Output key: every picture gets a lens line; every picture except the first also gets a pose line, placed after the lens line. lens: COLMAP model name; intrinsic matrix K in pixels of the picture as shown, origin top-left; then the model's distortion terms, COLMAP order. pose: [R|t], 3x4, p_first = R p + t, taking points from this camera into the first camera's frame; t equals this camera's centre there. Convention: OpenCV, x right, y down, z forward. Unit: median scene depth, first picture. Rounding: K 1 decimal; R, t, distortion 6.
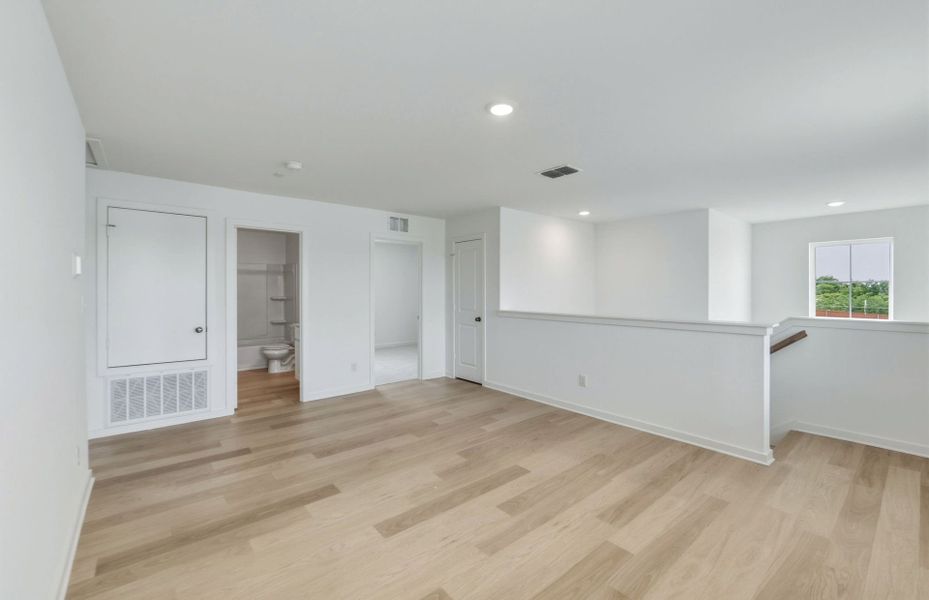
lens RADIAL K [[390.2, 0, 467.3], [0, 390.2, 290.5], [0, 0, 1]] dist [-0.002009, -0.000122]
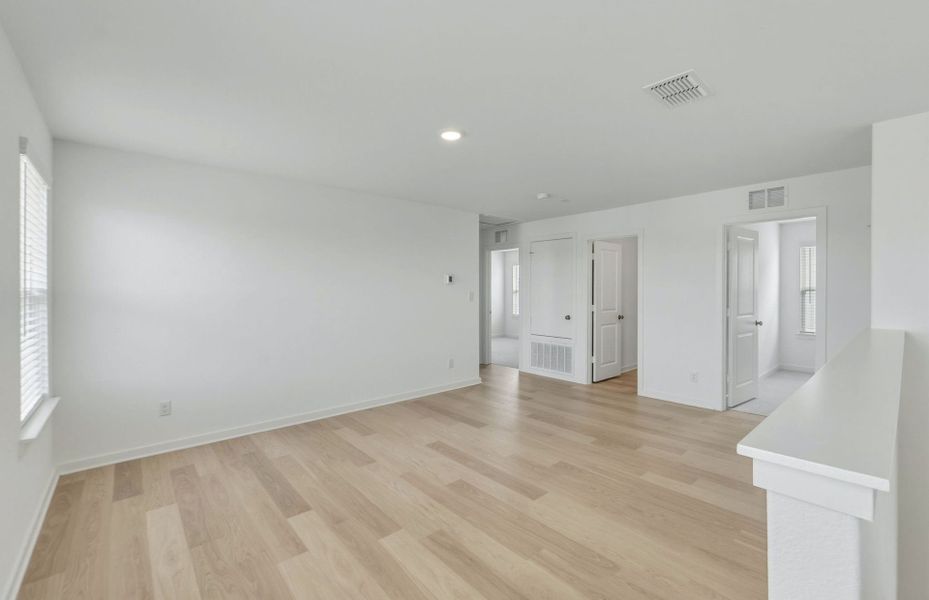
lens RADIAL K [[390.2, 0, 467.3], [0, 390.2, 290.5], [0, 0, 1]] dist [-0.002009, -0.000122]
pose [[0.021587, 0.001741, -0.999765, 0.805195], [0.001528, 0.999997, 0.001774, -0.001580], [0.999766, -0.001566, 0.021584, 0.657142]]
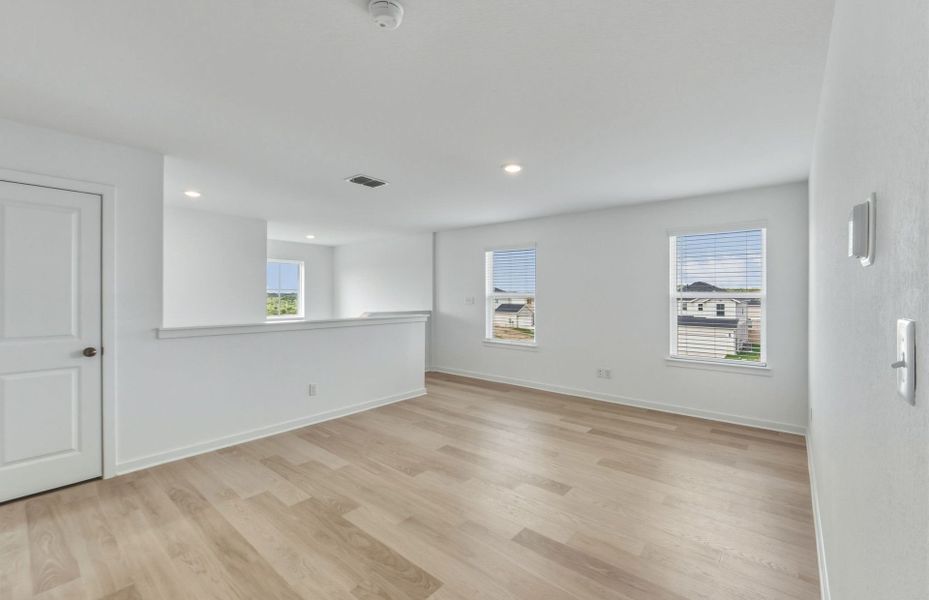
lens RADIAL K [[387.5, 0, 467.9], [0, 387.5, 294.4], [0, 0, 1]] dist [0.000311, -0.000014]
pose [[-0.174789, 0.005314, 0.984592, -0.817821], [0.000255, 0.999986, -0.005352, 0.002137], [-0.984606, -0.000684, -0.174788, 0.904388]]
